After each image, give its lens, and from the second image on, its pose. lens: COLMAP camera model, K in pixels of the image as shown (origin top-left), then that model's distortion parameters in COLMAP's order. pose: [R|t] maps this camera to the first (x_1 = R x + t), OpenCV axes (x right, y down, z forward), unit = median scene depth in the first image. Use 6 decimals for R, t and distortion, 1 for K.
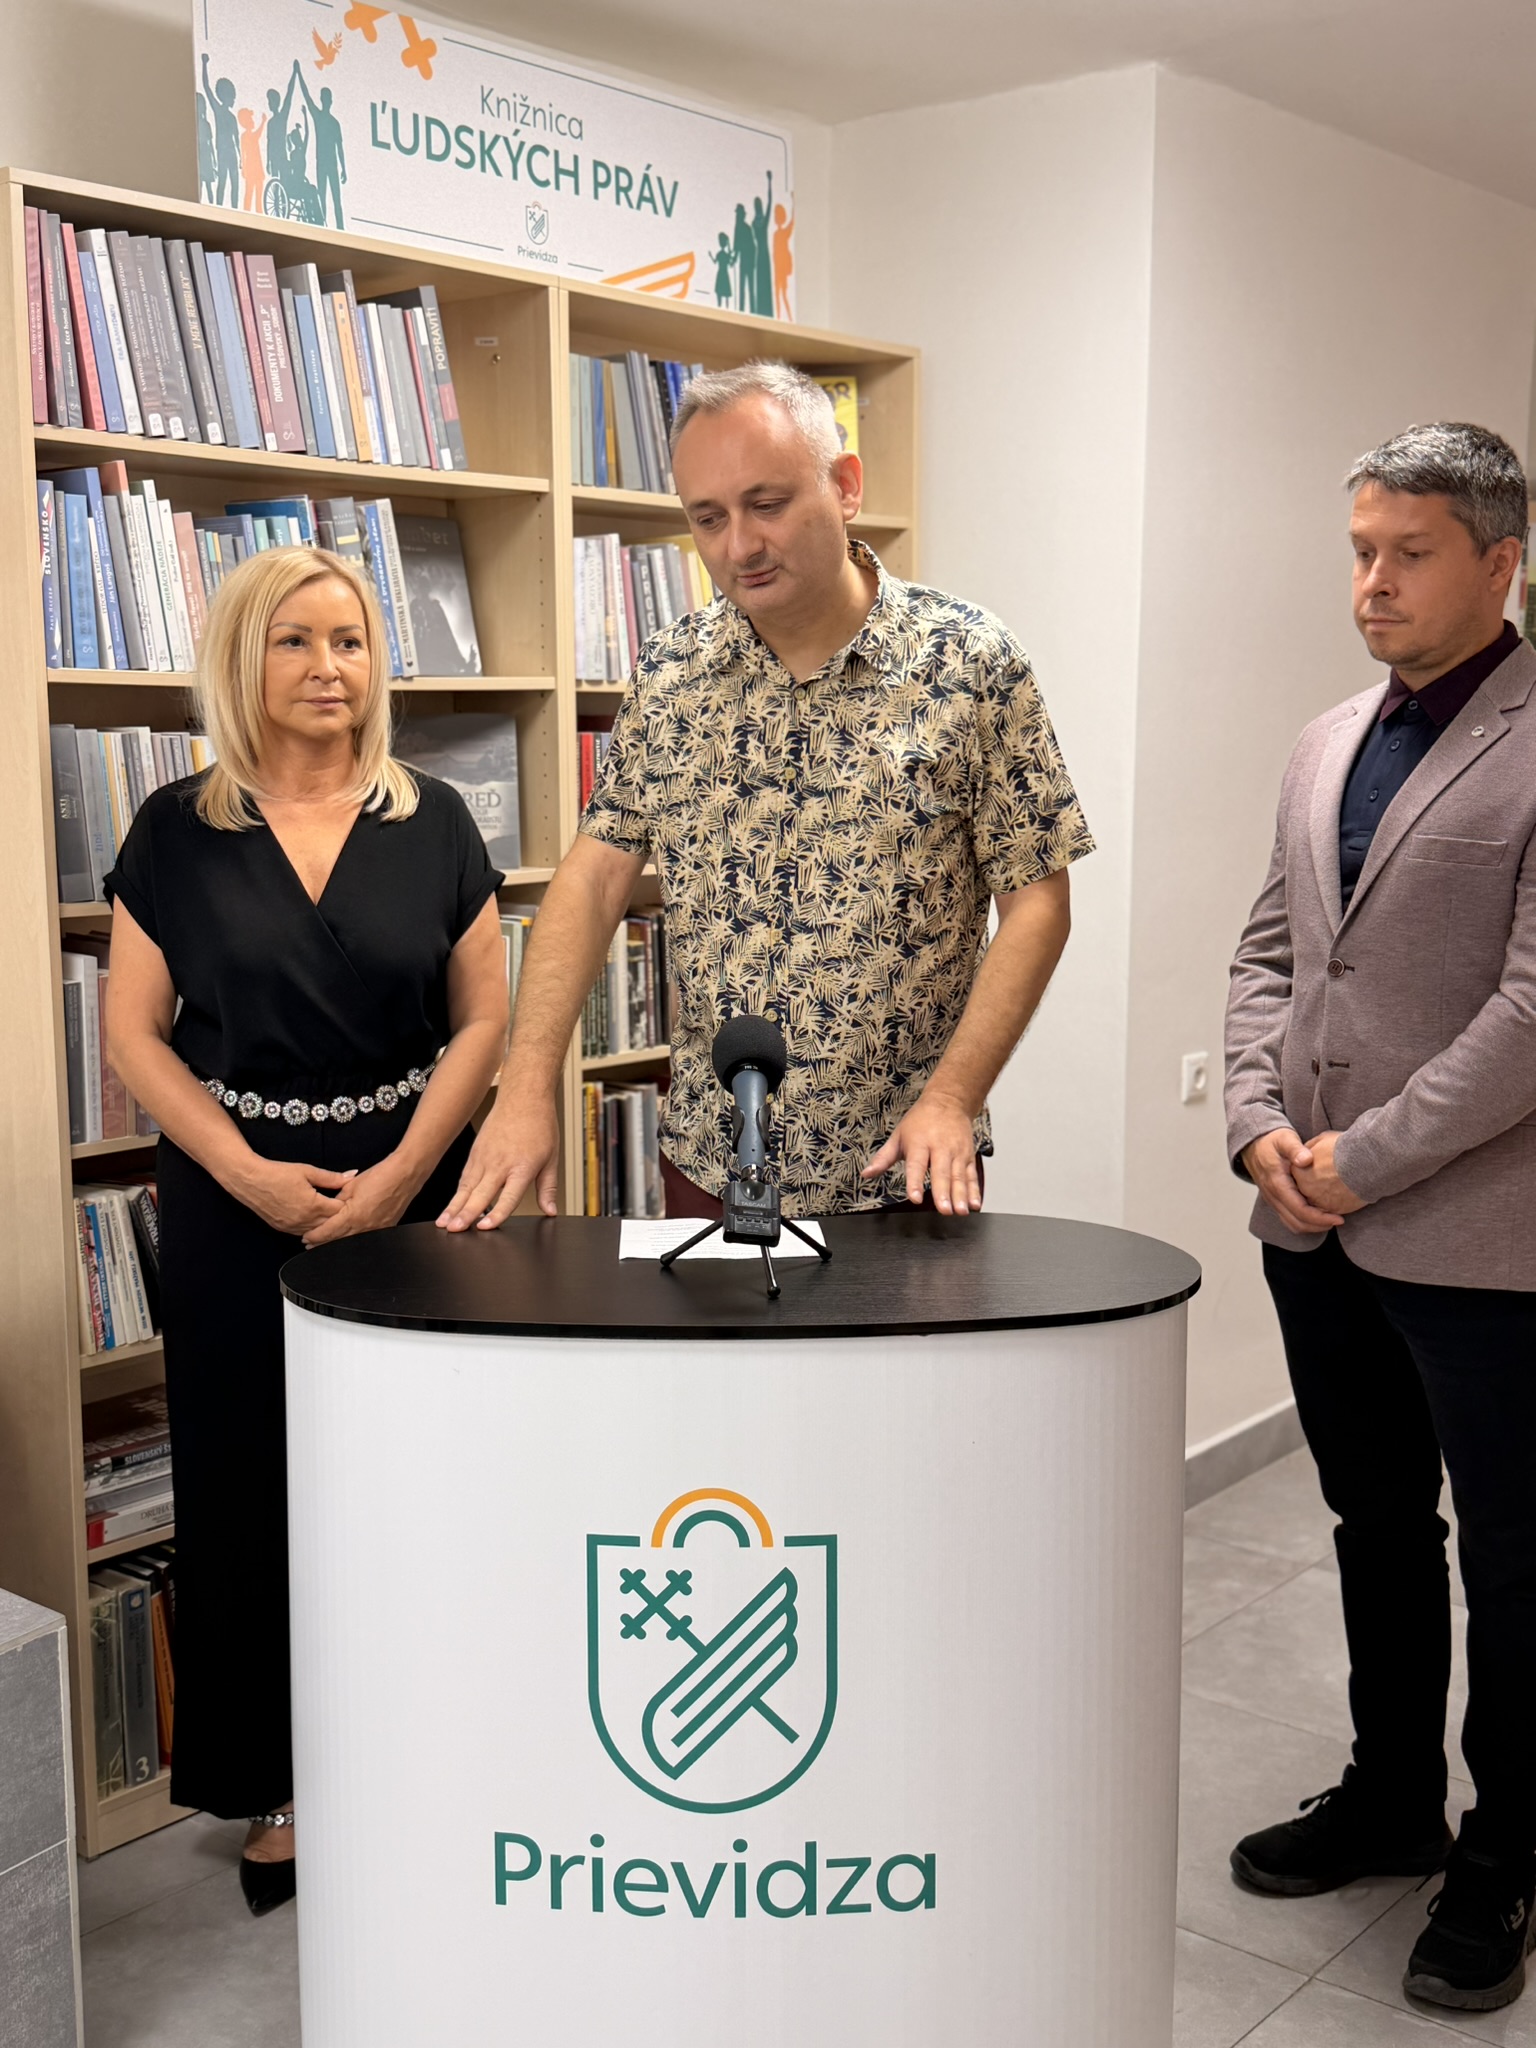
lens RADIAL K [[2281.9, 0, 768.0], [0, 2281.9, 1024.0], [0, 0, 1]] dist [0.215053, -0.536959]
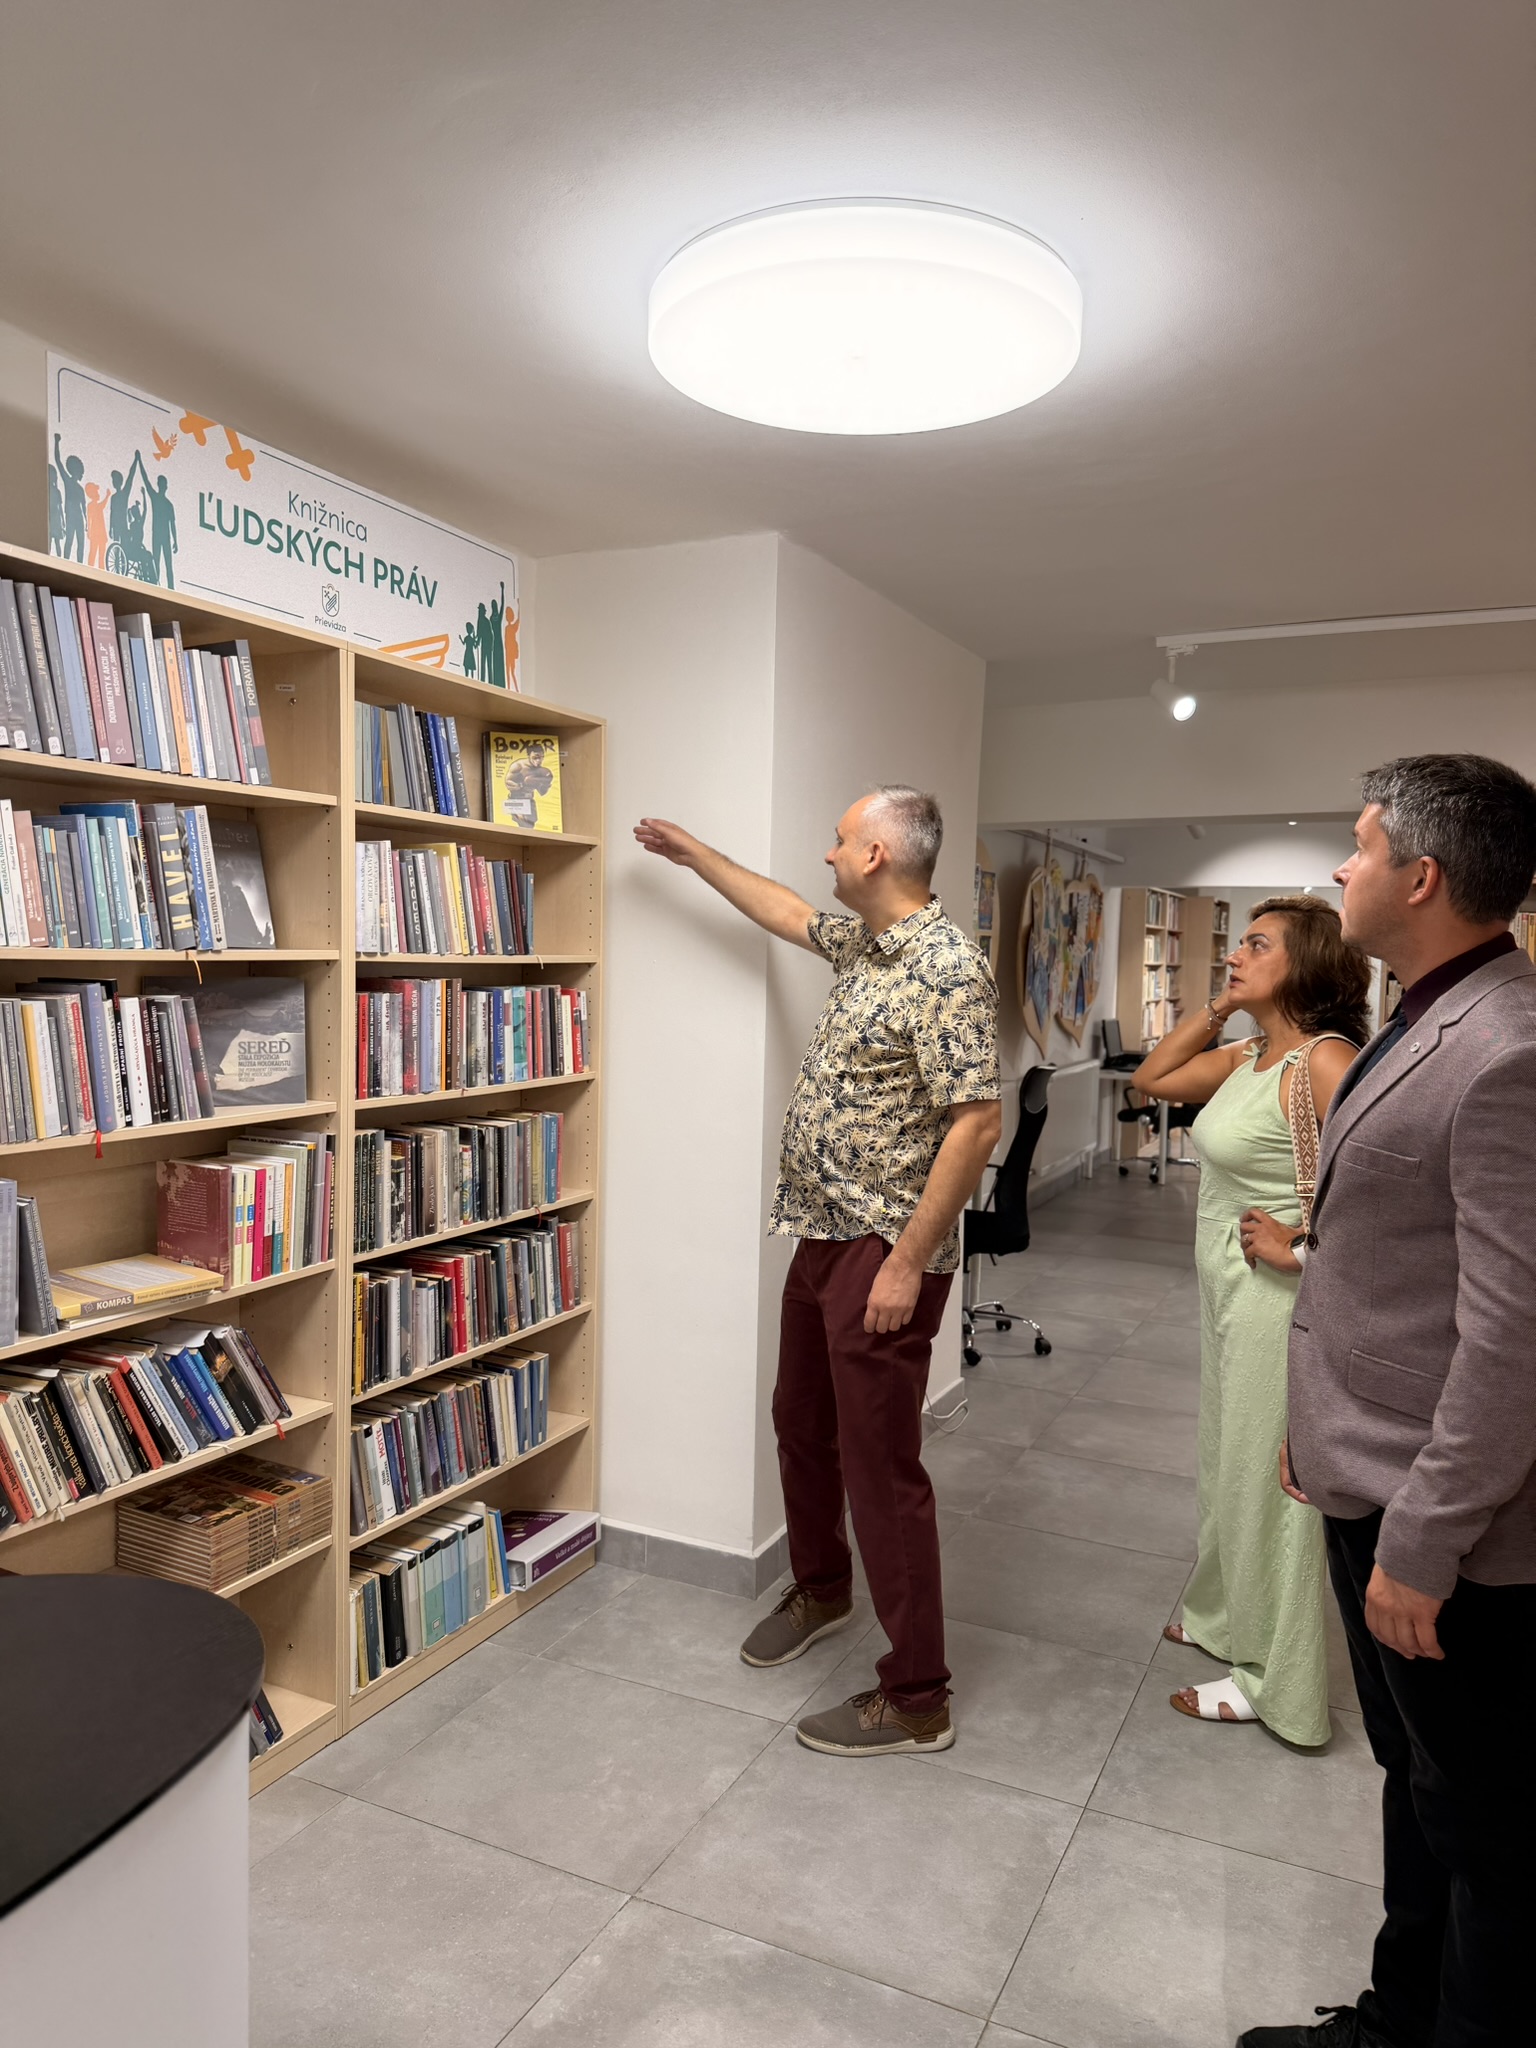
lens RADIAL K [[1416.4, 0, 750.4], [0, 1416.4, 1027.7], [0, 0, 1]] dist [0.177781, -0.394066]
pose [[0.972478, 0.009104, 0.232818, -0.061541], [0.010159, 0.996629, -0.081405, -0.047026], [-0.232775, 0.081529, 0.969107, 0.211763]]
